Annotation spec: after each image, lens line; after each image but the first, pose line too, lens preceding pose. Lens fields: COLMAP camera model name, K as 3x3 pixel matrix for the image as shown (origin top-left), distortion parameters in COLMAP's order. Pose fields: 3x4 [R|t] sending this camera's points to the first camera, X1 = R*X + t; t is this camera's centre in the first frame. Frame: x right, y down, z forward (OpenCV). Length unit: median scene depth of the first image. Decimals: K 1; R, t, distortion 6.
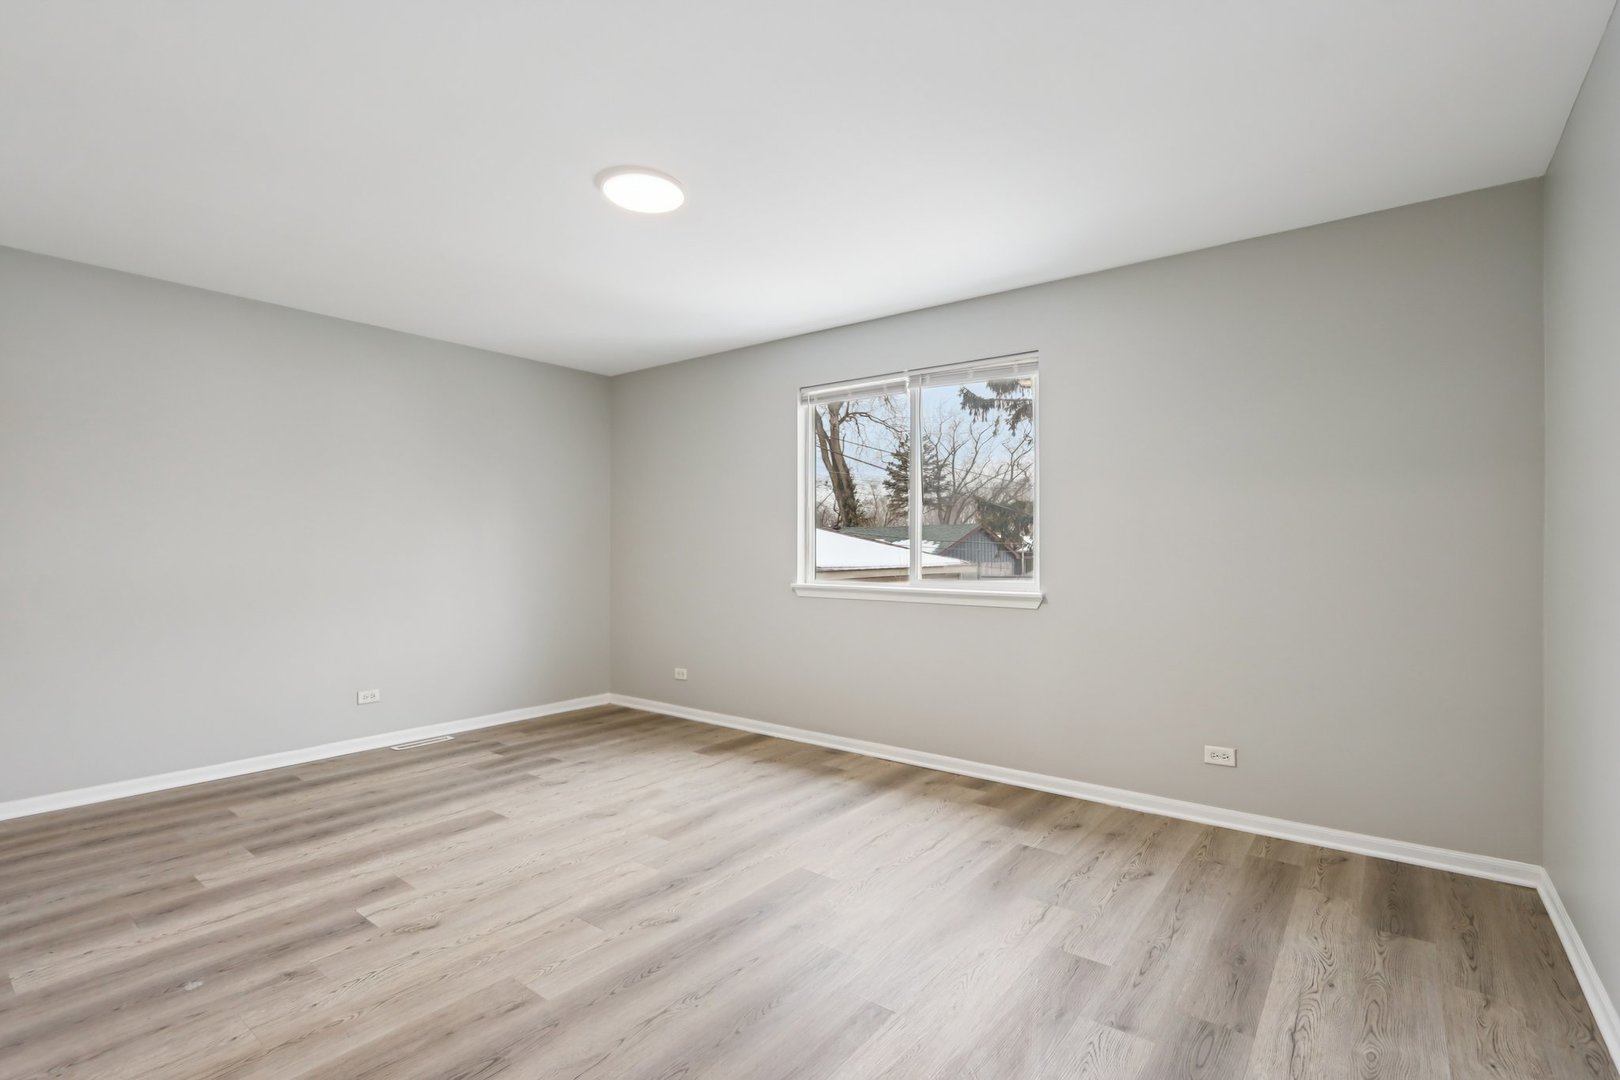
lens RADIAL K [[769.5, 0, 804.3], [0, 769.5, 538.6], [0, 0, 1]] dist [-0.019273, 0.000785]
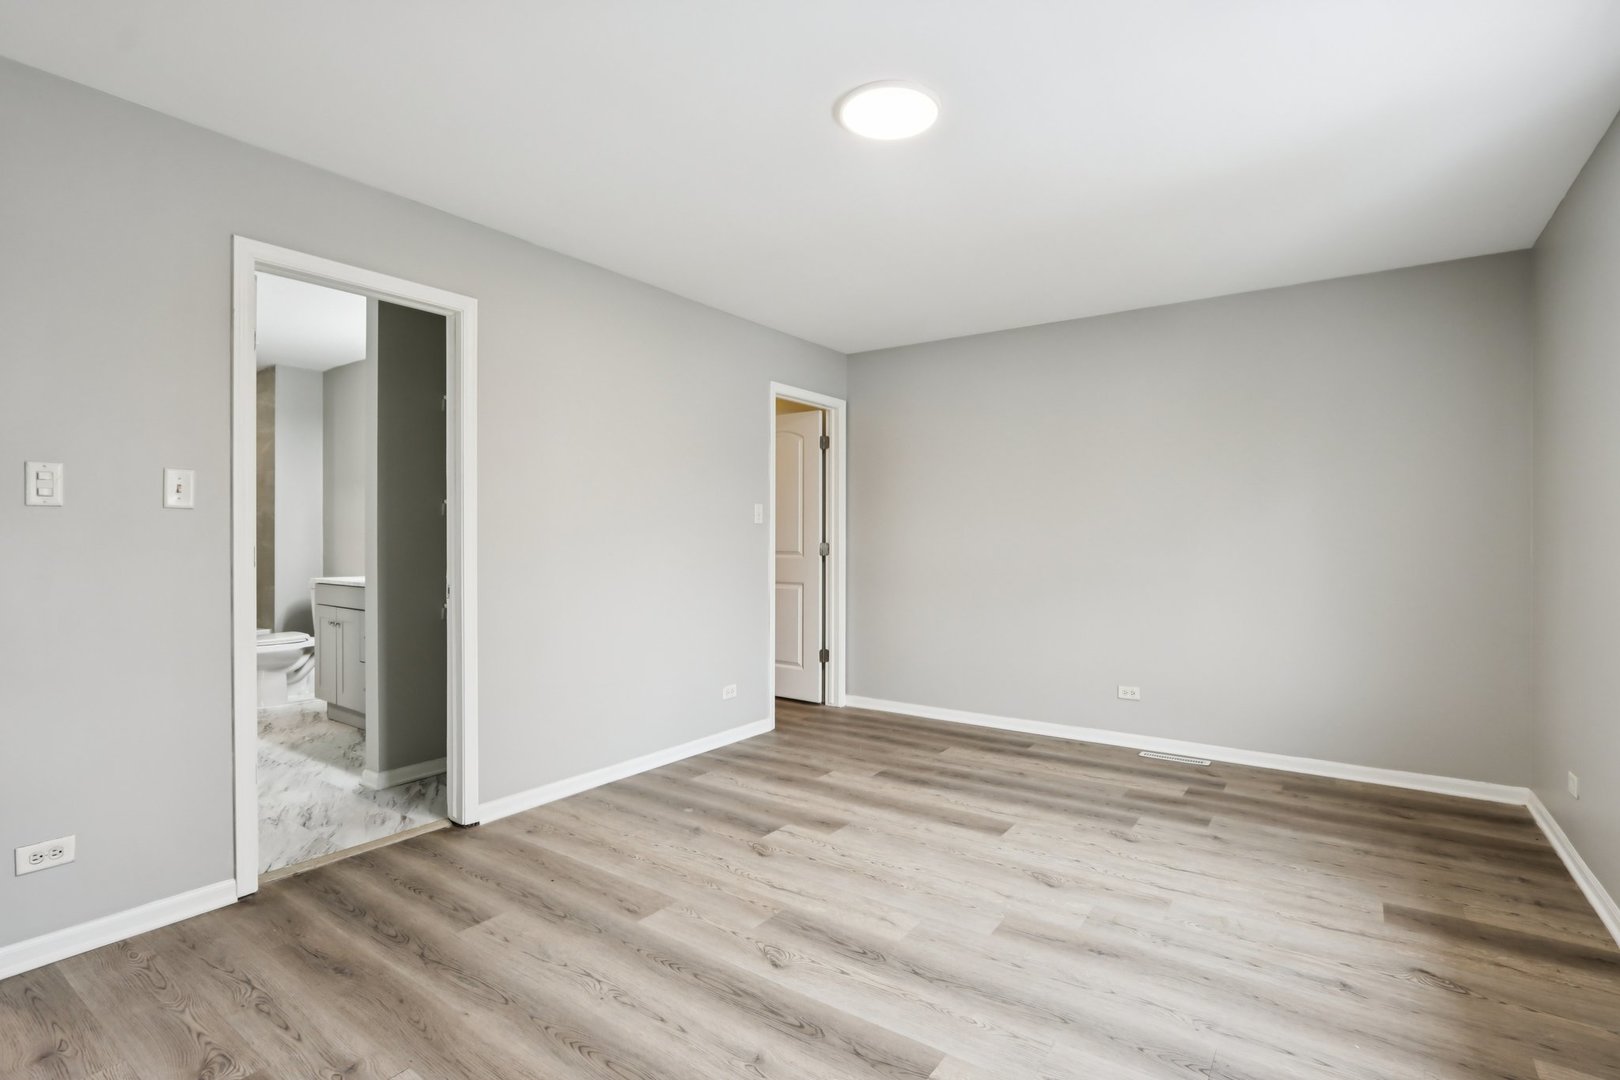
lens RADIAL K [[769.5, 0, 803.8], [0, 769.5, 537.4], [0, 0, 1]] dist [-0.019273, 0.000785]
pose [[0.033393, -0.003308, -0.999437, 0.516912], [0.009849, 0.999947, -0.002981, 0.011413], [0.999394, -0.009744, 0.033424, 0.742397]]
